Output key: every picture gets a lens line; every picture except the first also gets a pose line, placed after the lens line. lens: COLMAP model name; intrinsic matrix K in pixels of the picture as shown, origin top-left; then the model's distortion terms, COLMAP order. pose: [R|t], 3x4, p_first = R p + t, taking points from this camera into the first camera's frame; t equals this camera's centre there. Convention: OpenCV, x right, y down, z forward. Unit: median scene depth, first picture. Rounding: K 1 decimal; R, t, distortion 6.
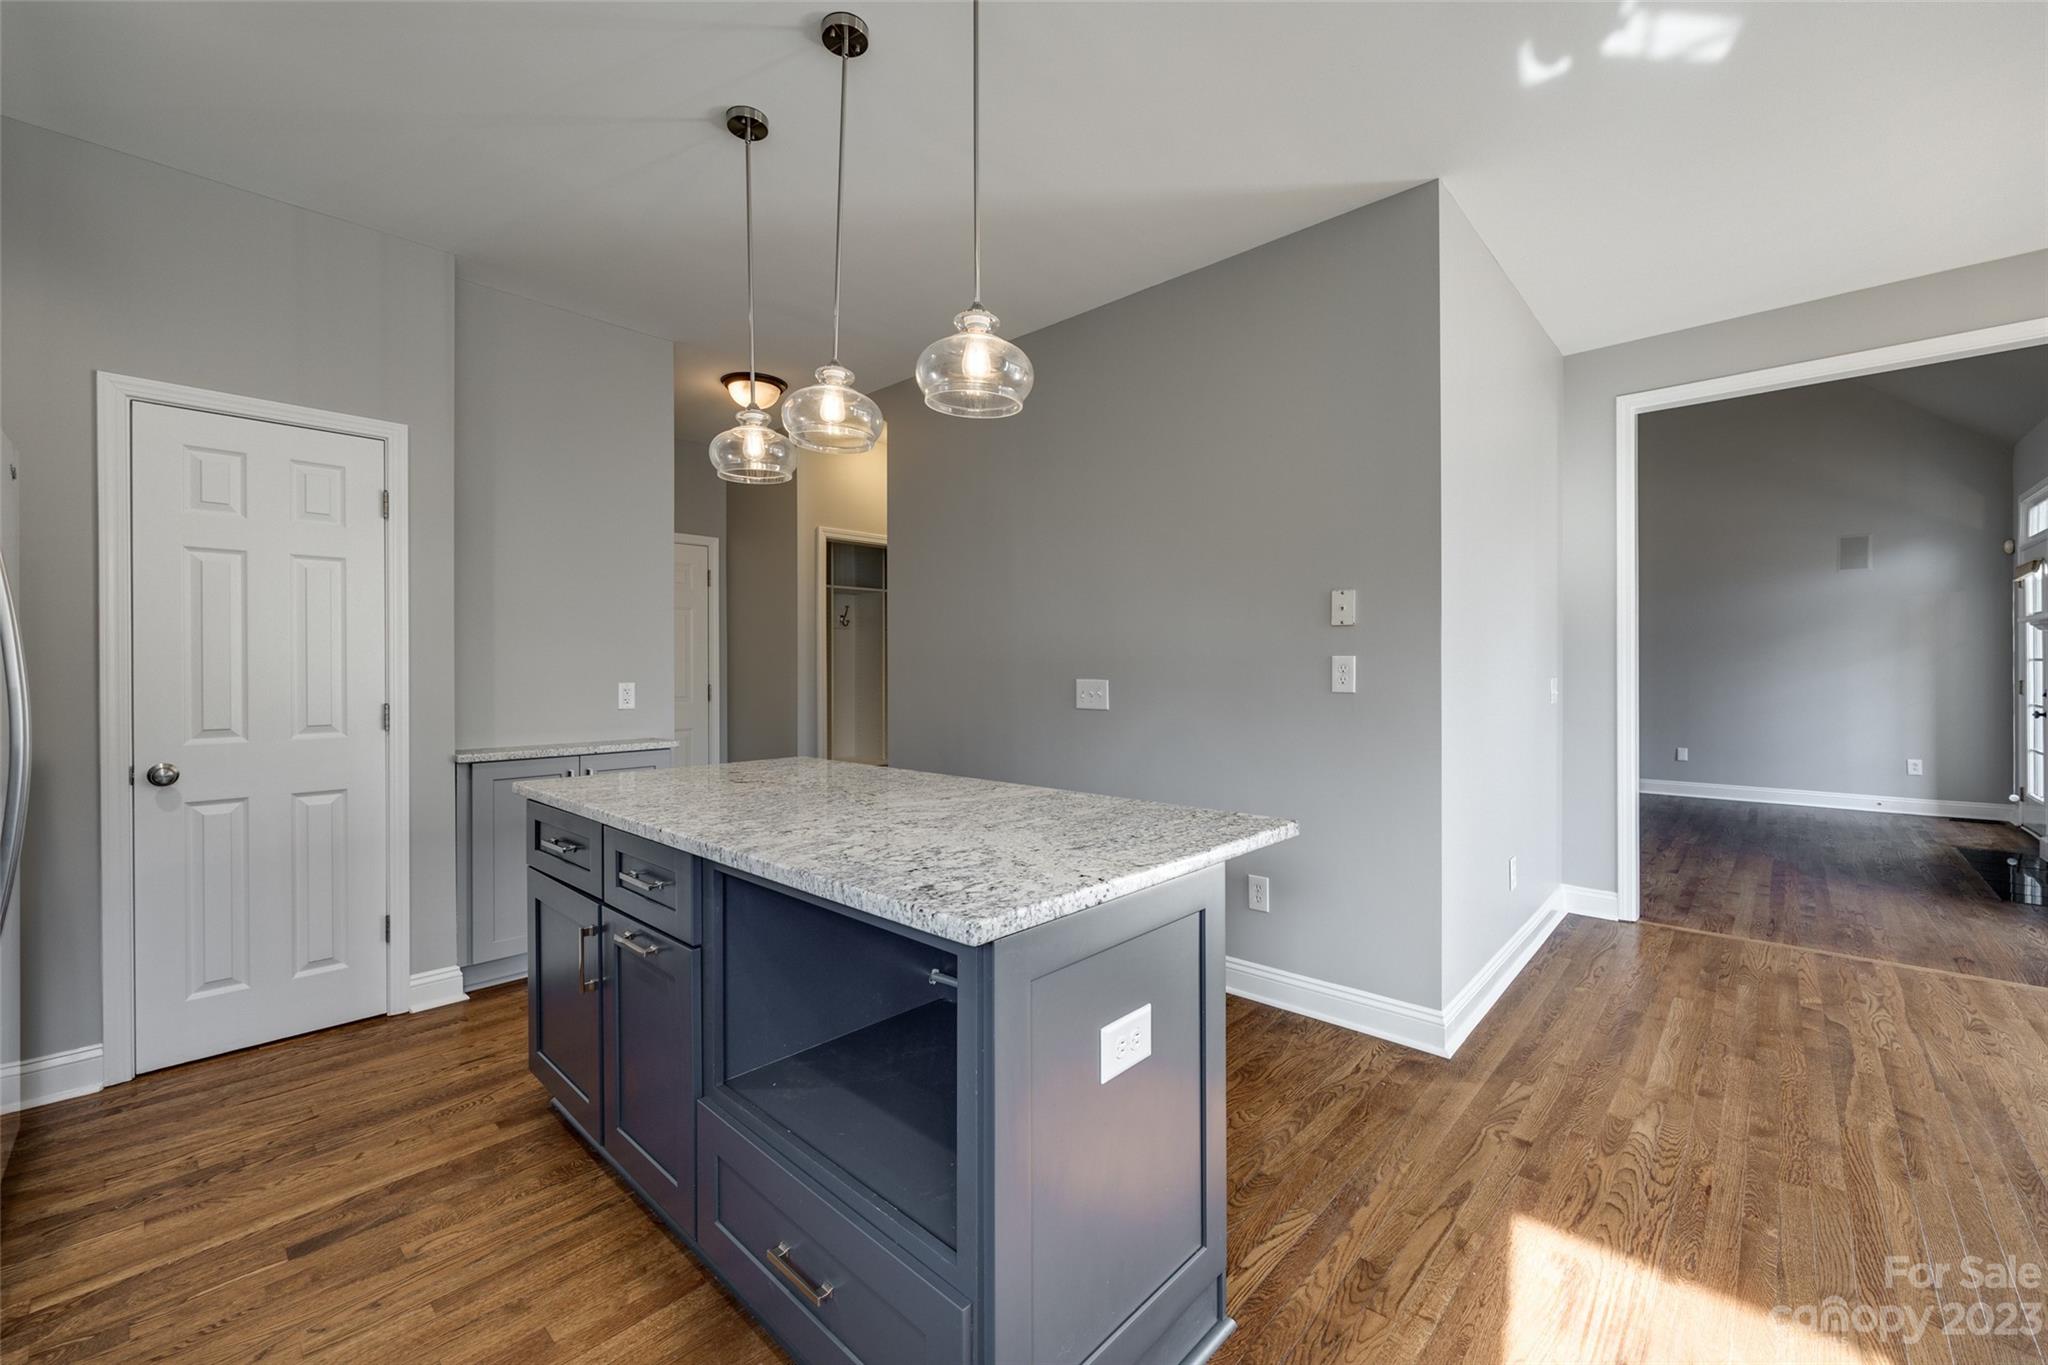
lens RADIAL K [[826.5, 0, 977.8], [0, 826.5, 667.3], [0, 0, 1]] dist [-0.001962, -0.000561]
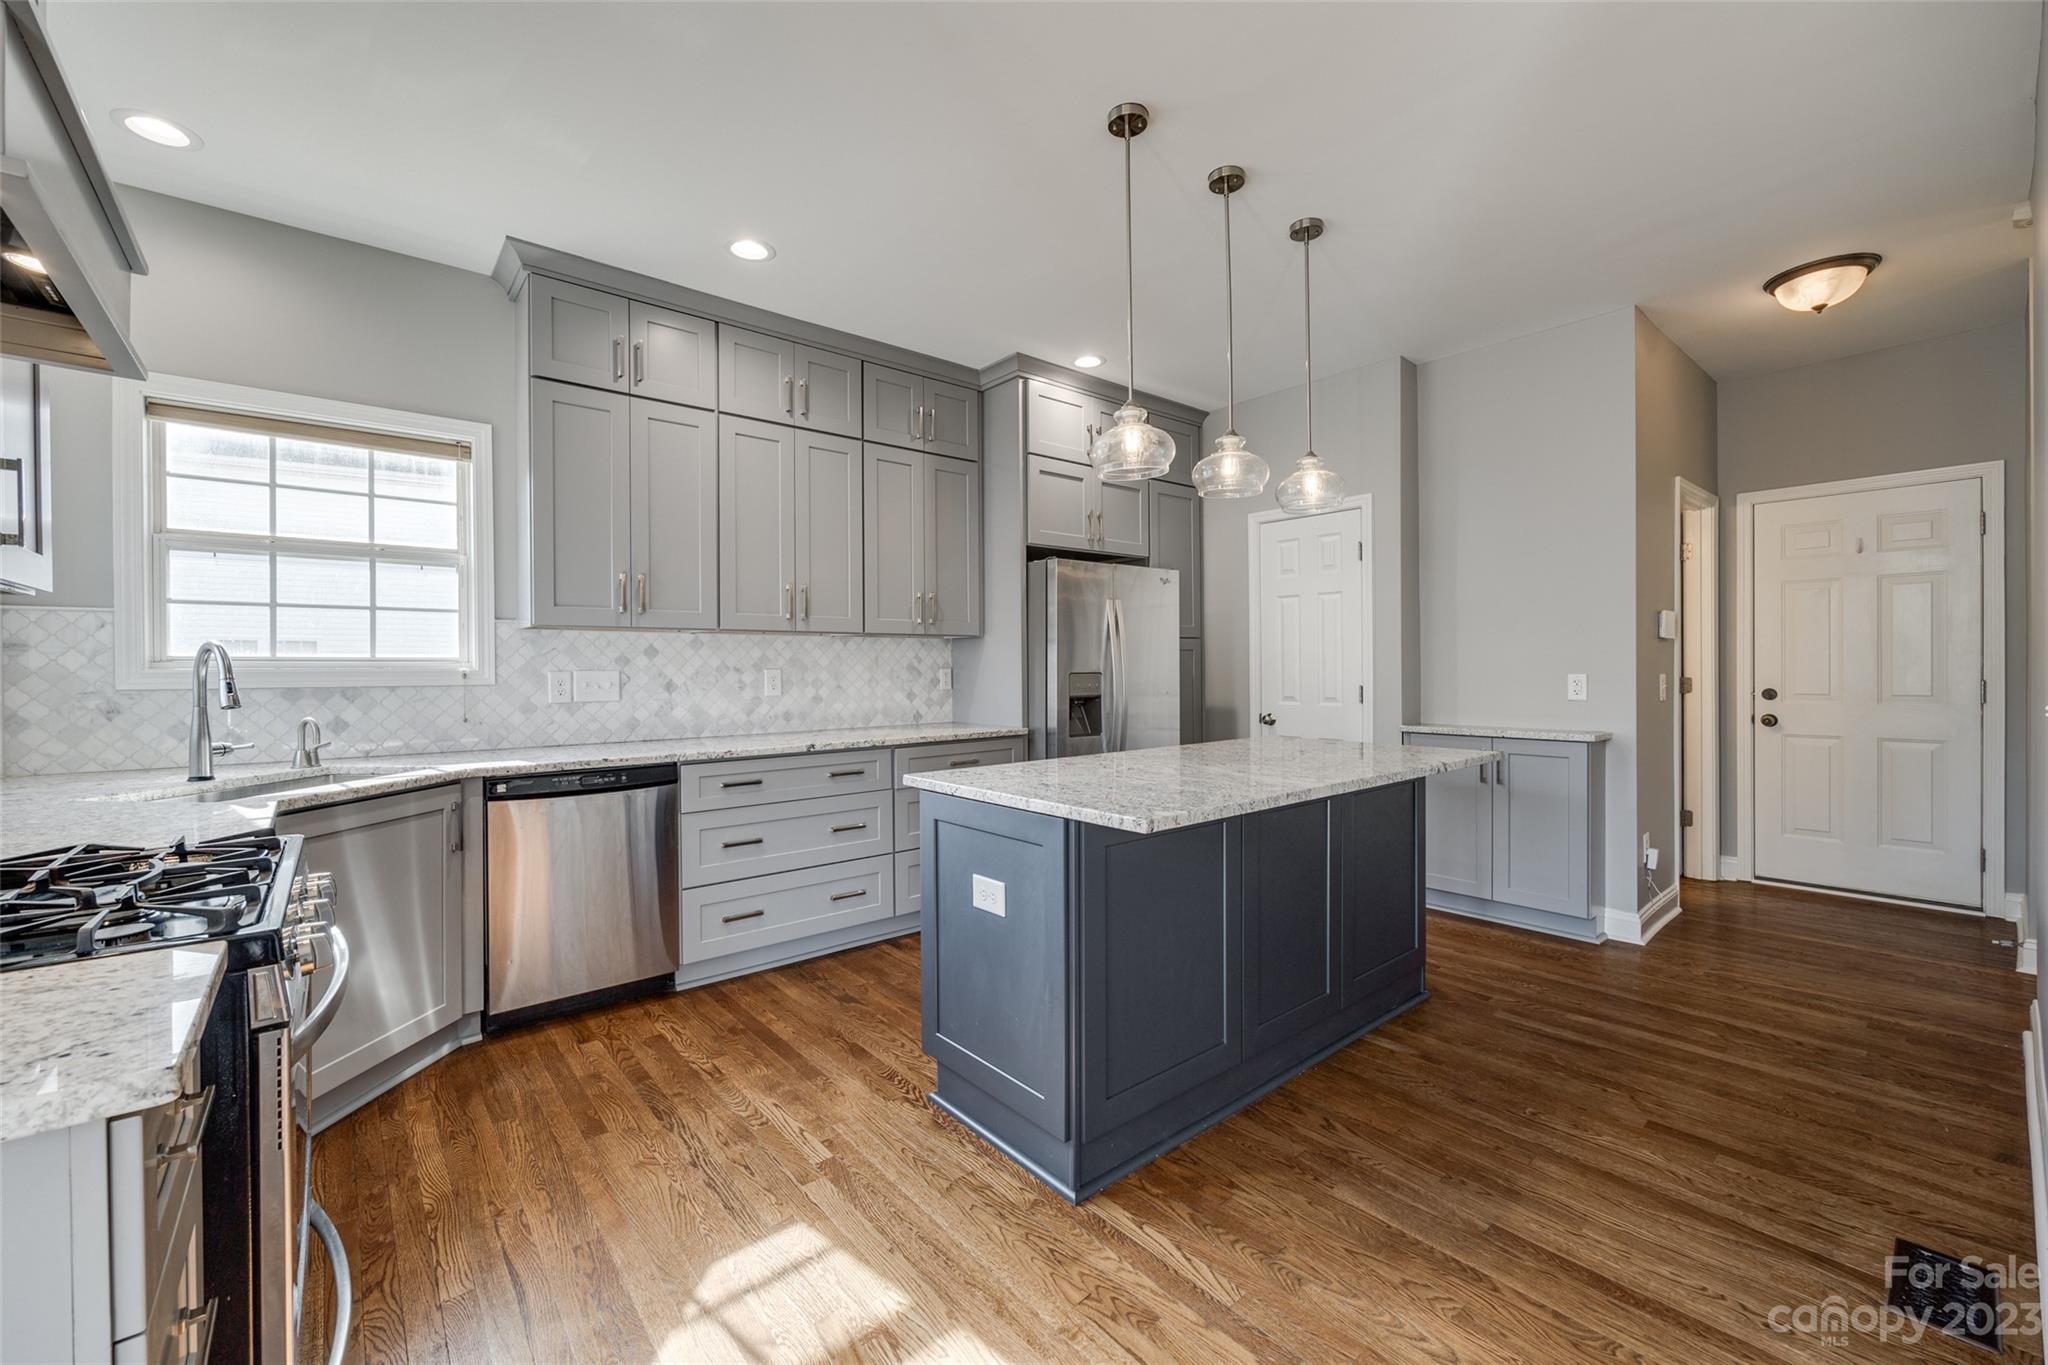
lens RADIAL K [[826.5, 0, 1038.5], [0, 826.5, 674.9], [0, 0, 1]] dist [-0.001962, -0.000561]
pose [[-0.096579, 0.008798, -0.995286, 1.215880], [0.013021, 0.999887, 0.007575, 0.007829], [0.995240, -0.012229, -0.096682, 0.859491]]
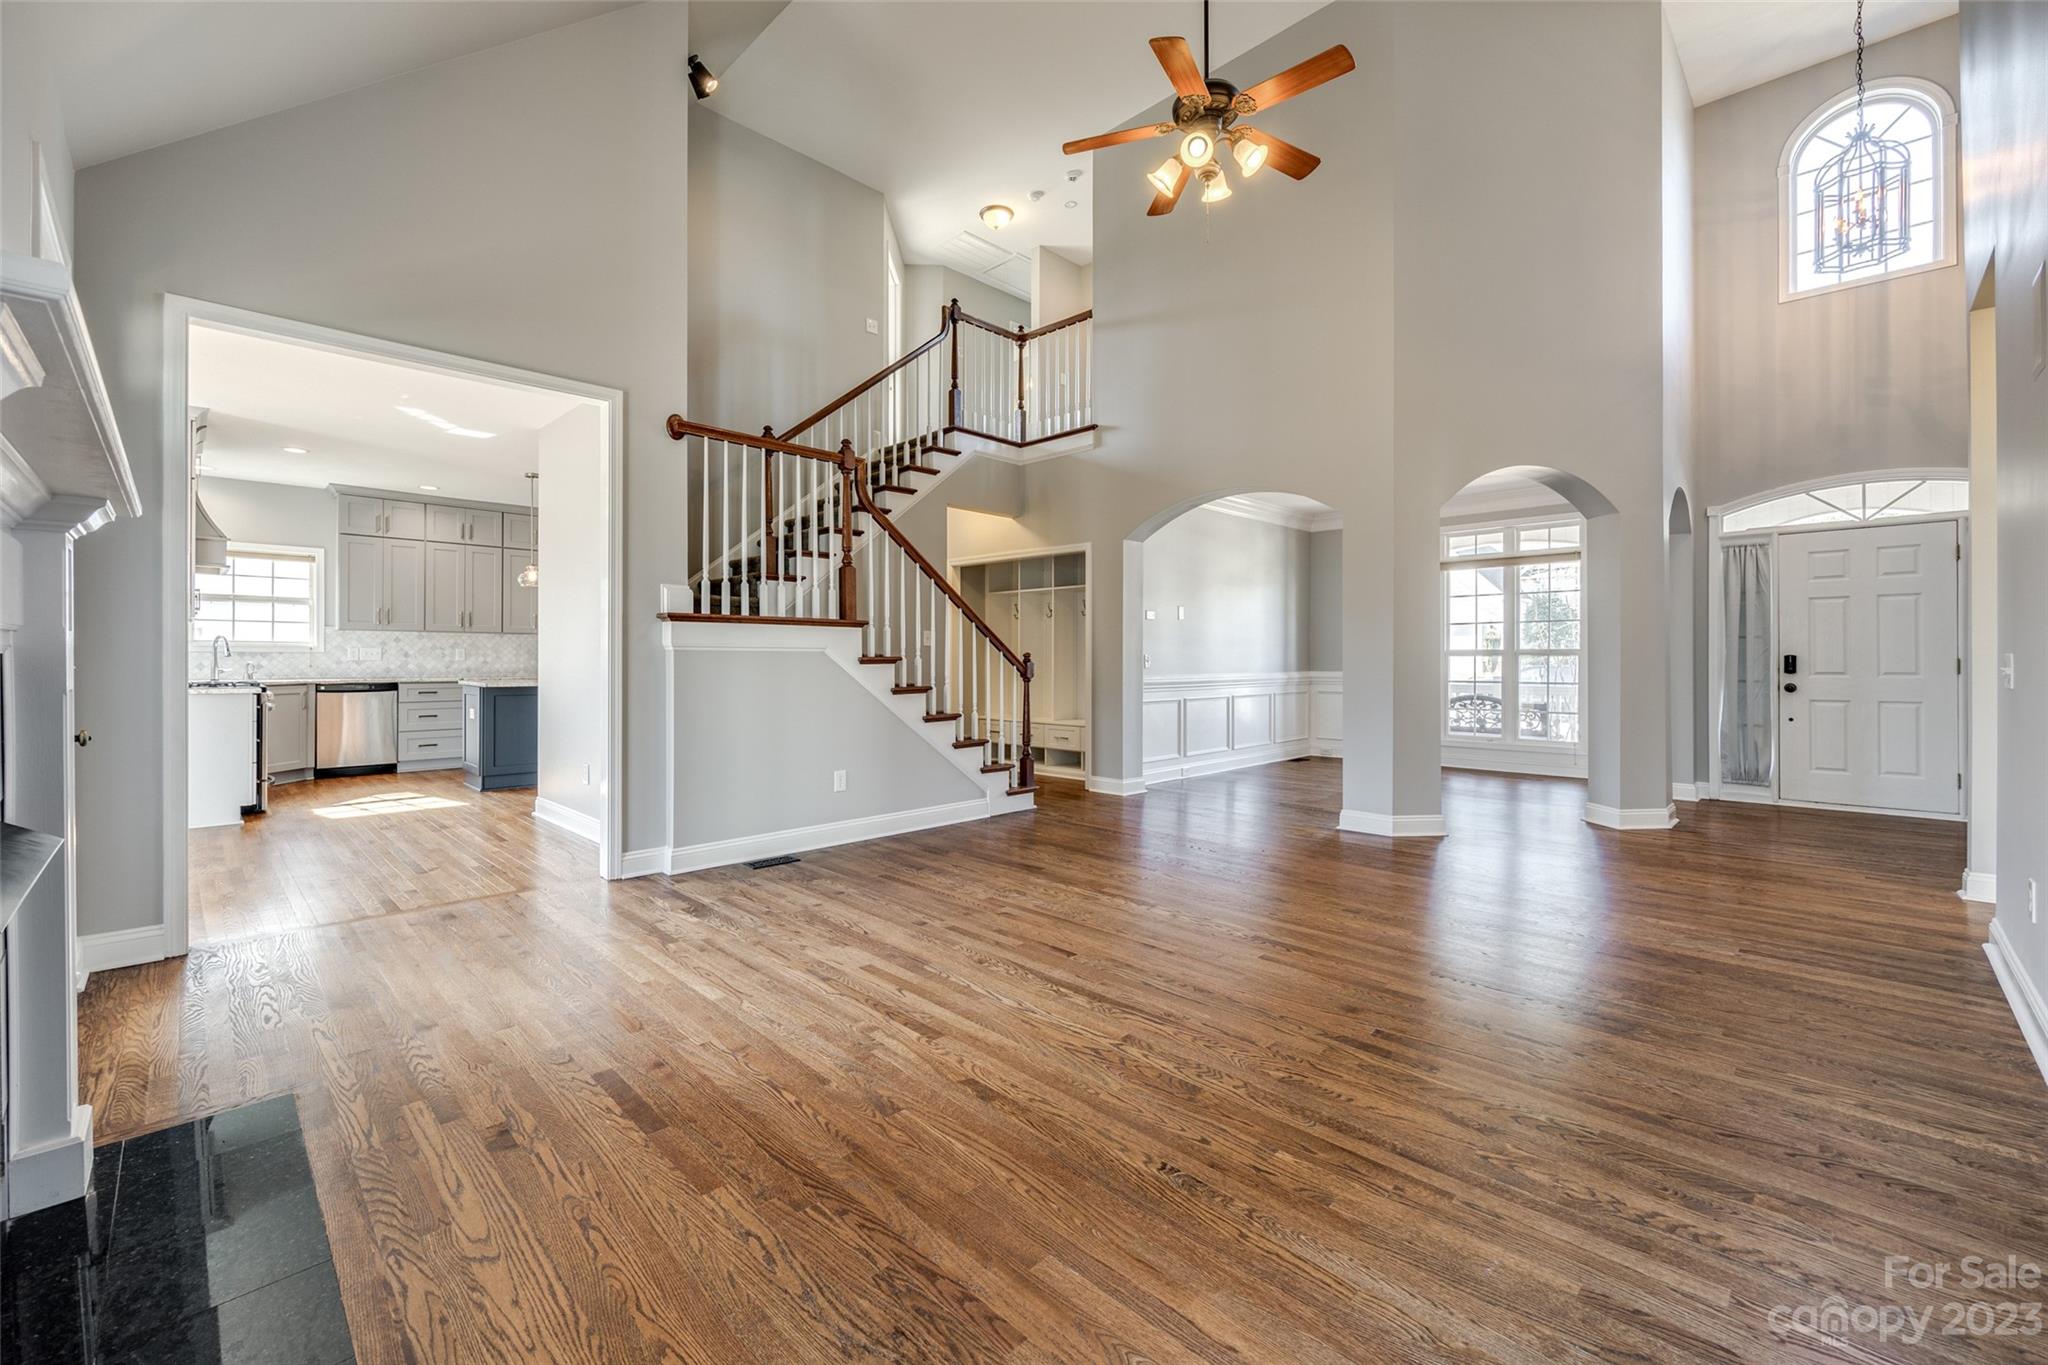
lens RADIAL K [[826.5, 0, 1020.7], [0, 826.5, 661.0], [0, 0, 1]] dist [-0.001962, -0.000561]
pose [[-0.015519, 0.005139, -0.999866, 3.872988], [0.000008, 0.999987, 0.005140, 0.049911], [0.999880, 0.000071, -0.015519, 3.277807]]
